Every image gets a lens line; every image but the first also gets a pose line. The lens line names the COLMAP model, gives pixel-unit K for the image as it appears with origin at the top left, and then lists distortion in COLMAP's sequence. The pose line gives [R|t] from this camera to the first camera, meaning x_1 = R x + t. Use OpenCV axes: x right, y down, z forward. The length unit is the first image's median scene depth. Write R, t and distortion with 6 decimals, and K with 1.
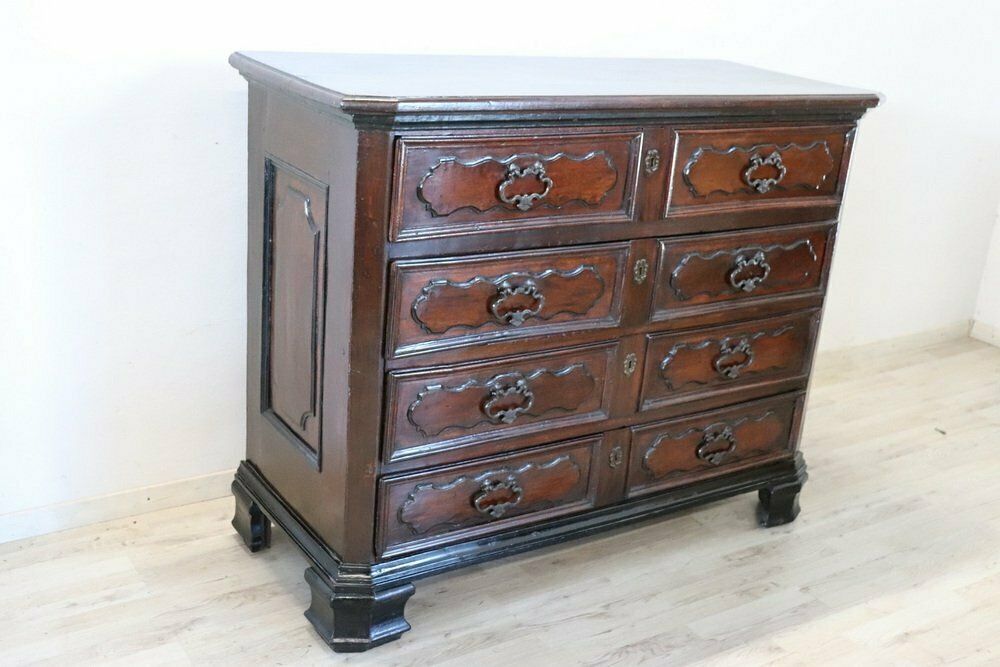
lens RADIAL K [[1148.9, 0, 502.4], [0, 1148.9, 340.0], [0, 0, 1]] dist [-0.095630, 0.000000]
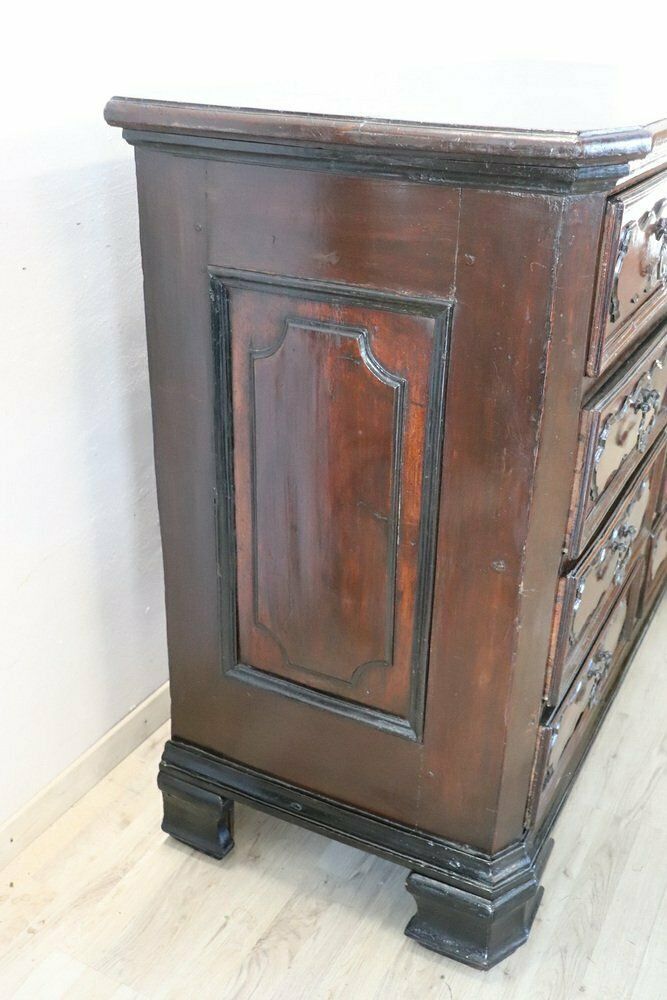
lens RADIAL K [[1027.9, 0, 332.7], [0, 1027.9, 496.5], [0, 0, 1]] dist [-0.069478, 0.000000]
pose [[0.876516, -0.261674, 0.404036, -0.378775], [0.210710, 0.963227, 0.166721, -0.120071], [-0.432805, -0.060999, 0.899421, 0.472933]]
